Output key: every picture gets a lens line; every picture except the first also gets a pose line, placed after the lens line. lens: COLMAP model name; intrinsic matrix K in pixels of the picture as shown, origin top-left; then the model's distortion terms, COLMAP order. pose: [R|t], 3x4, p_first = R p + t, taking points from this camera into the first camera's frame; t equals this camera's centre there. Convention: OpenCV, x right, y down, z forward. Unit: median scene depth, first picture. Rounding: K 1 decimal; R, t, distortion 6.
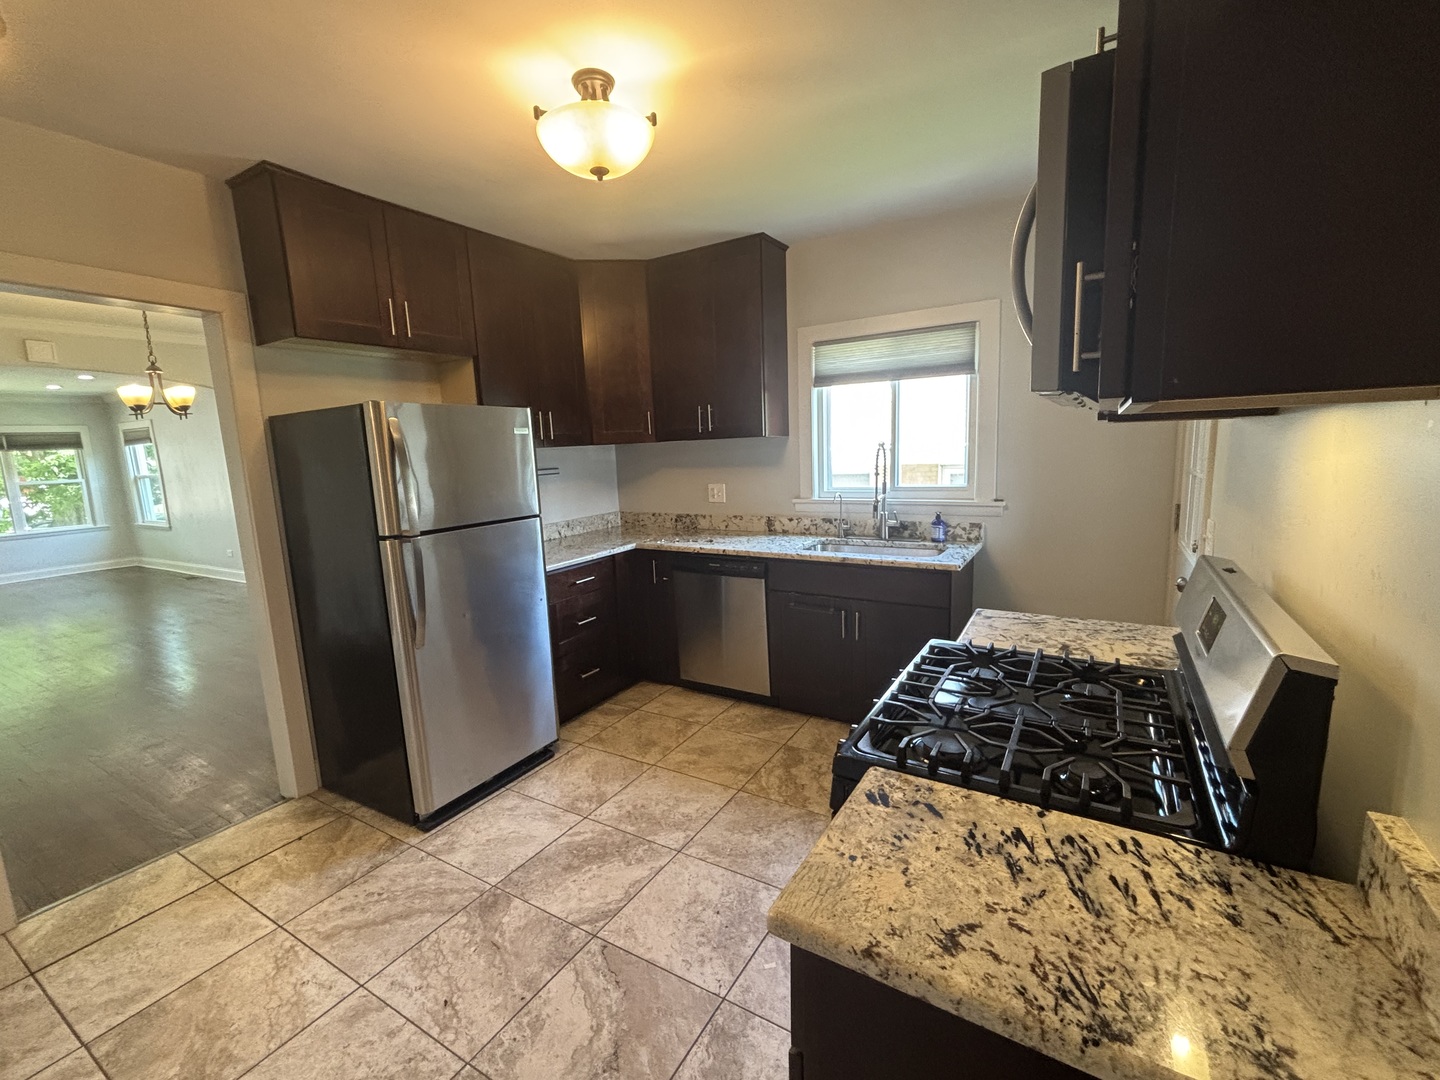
lens RADIAL K [[624.6, 0, 720.0], [0, 624.6, 540.0], [0, 0, 1]] dist [0.003475, -0.000105]
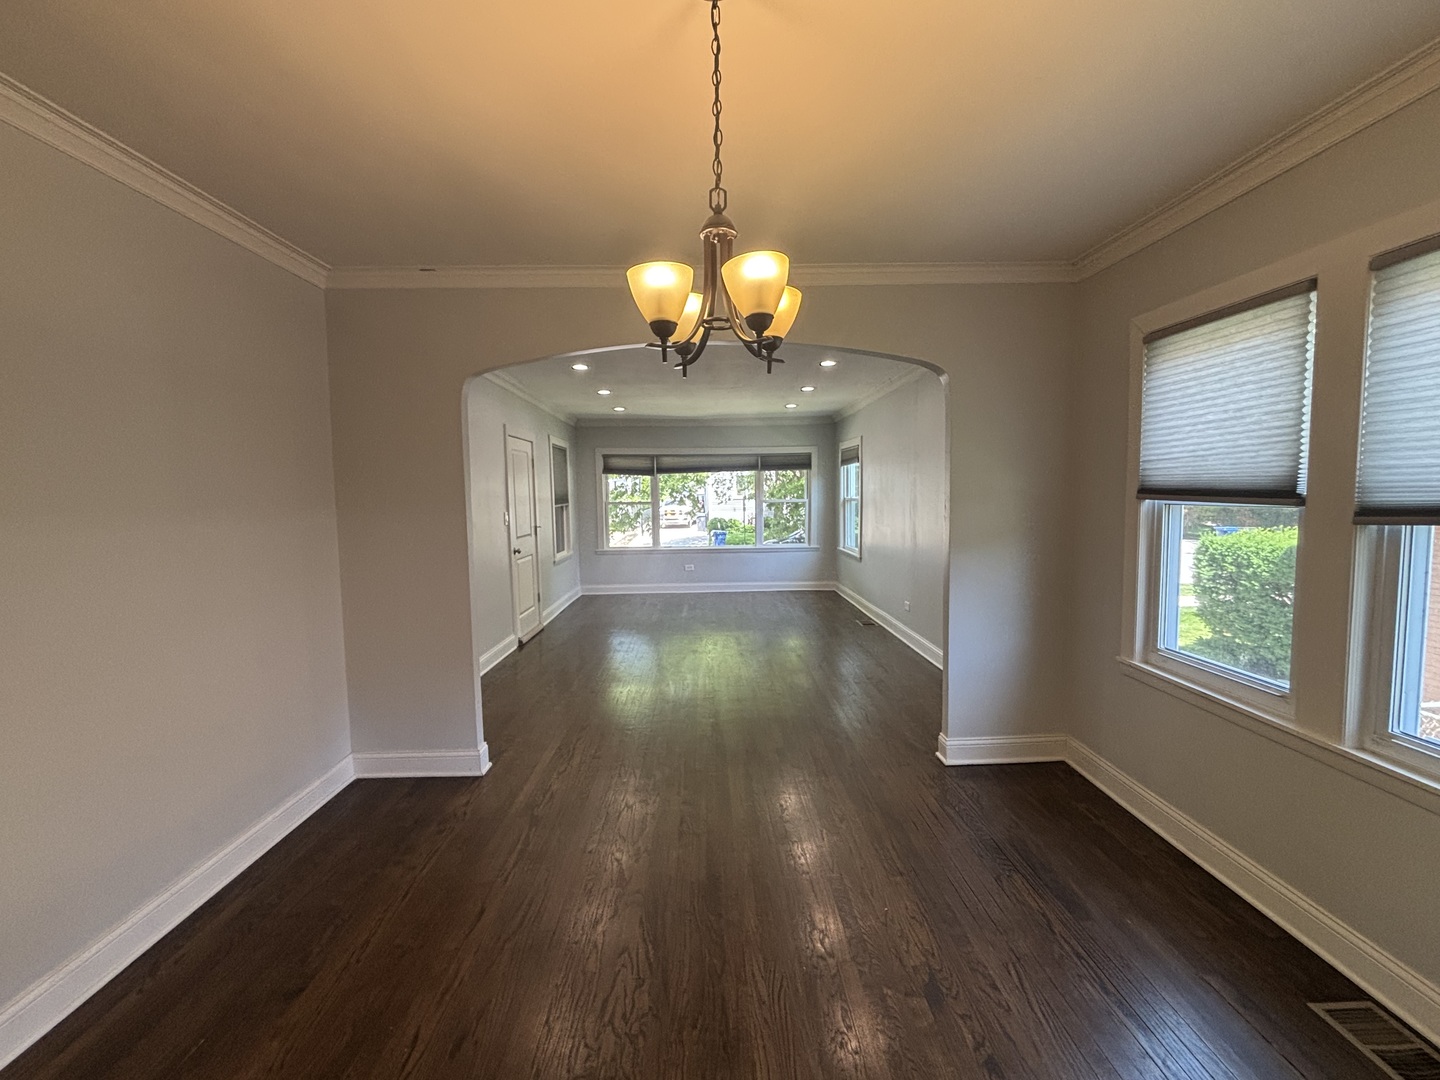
lens RADIAL K [[624.6, 0, 720.0], [0, 624.6, 540.0], [0, 0, 1]] dist [0.003475, -0.000105]
pose [[0.533367, 0.099862, -0.839969, -0.240161], [-0.134717, 0.990361, 0.032199, -0.044926], [0.835087, 0.095985, 0.541679, 0.345150]]
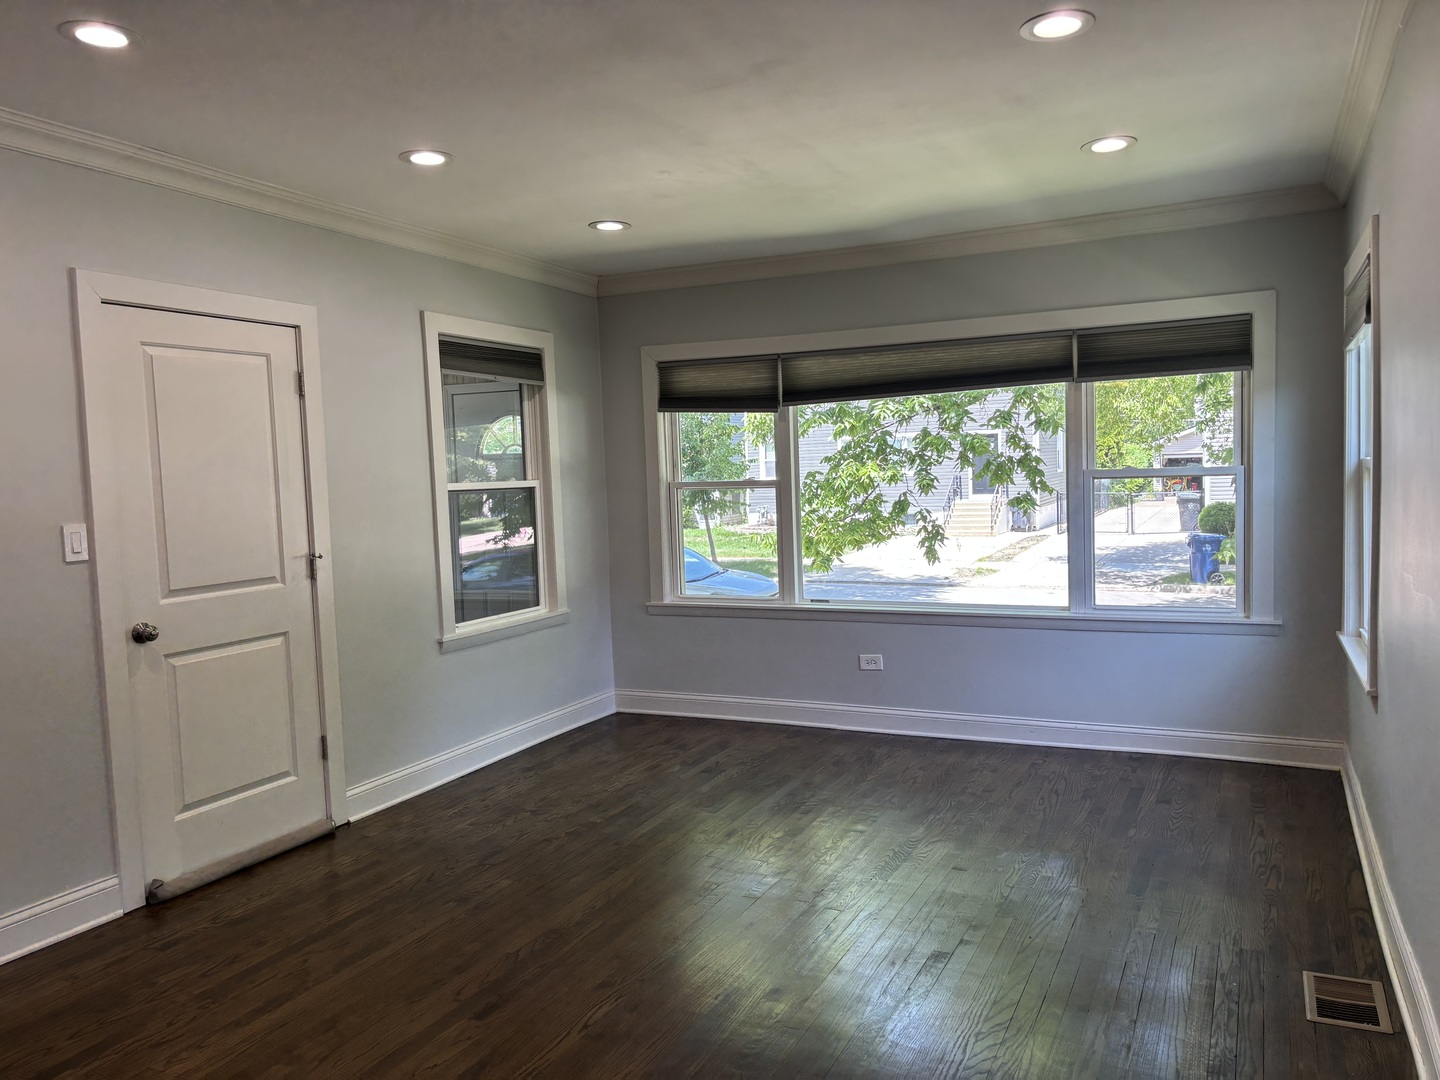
lens RADIAL K [[1078.7, 0, 729.8], [0, 1078.7, 535.2], [0, 0, 1]] dist [0.006445, 0.010814]
pose [[0.090353, 0.100645, -0.990811, -0.501826], [-0.118063, 0.988947, 0.089690, -0.080677], [0.988887, 0.108874, 0.101237, 0.700257]]
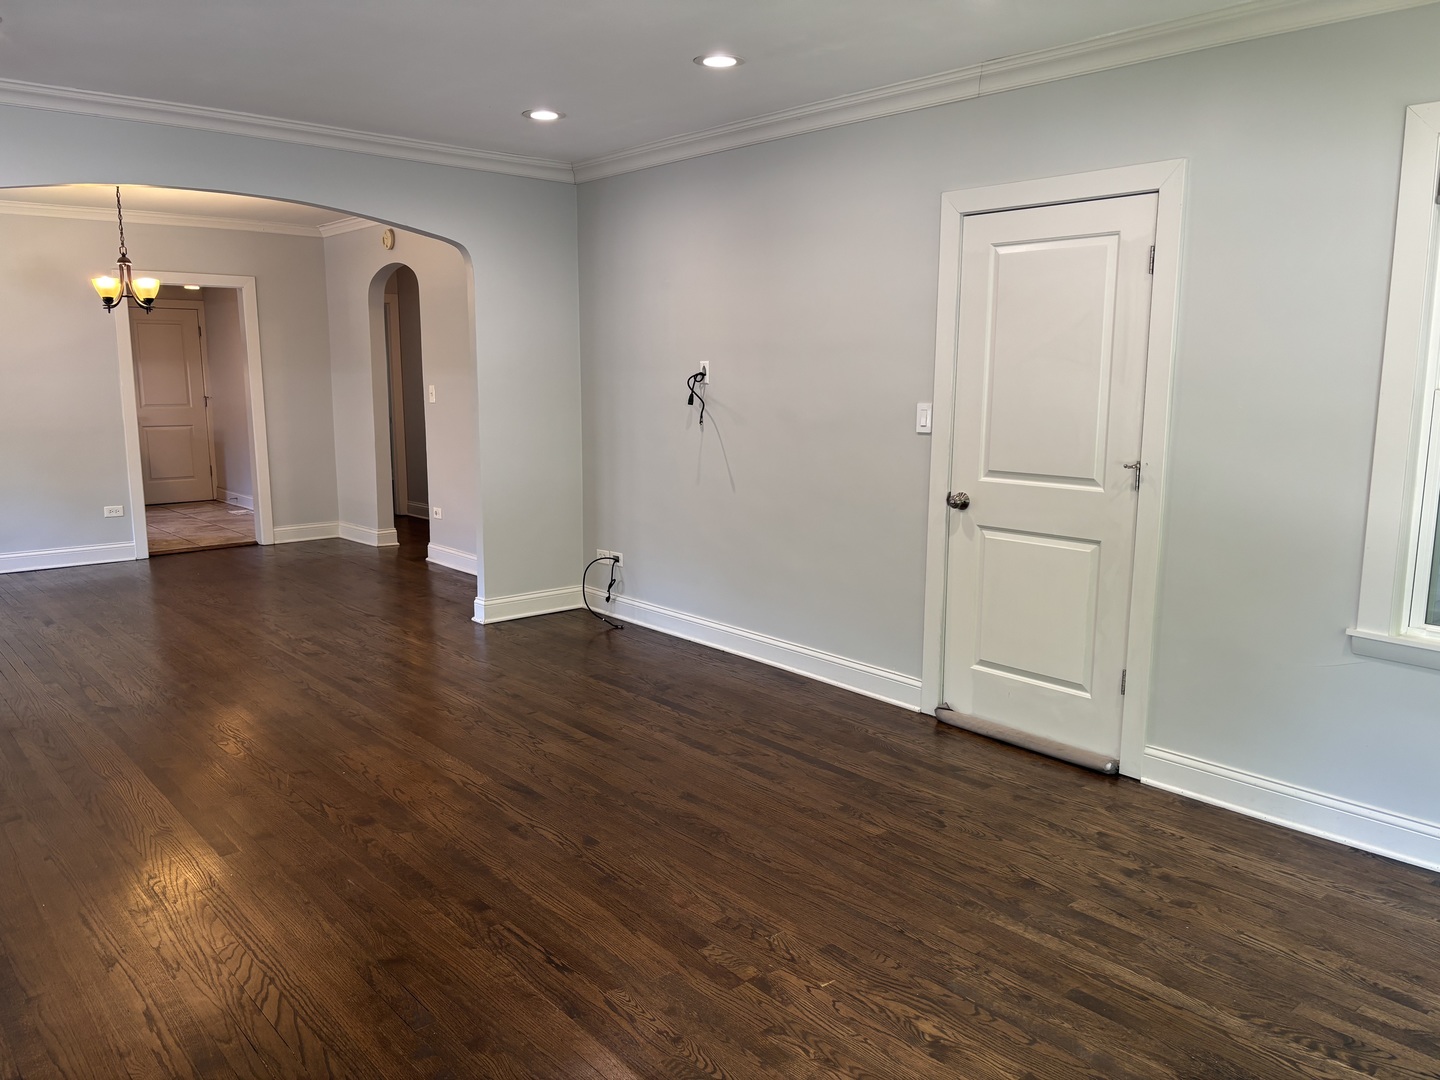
lens RADIAL K [[1072.4, 0, 720.0], [0, 1072.4, 540.0], [0, 0, 1]] dist [0.030952, 0.000661]
pose [[-0.948992, -0.011597, 0.315088, -0.949067], [0.082686, 0.955194, 0.284195, -0.108370], [-0.304266, 0.295752, -0.905512, 0.983849]]
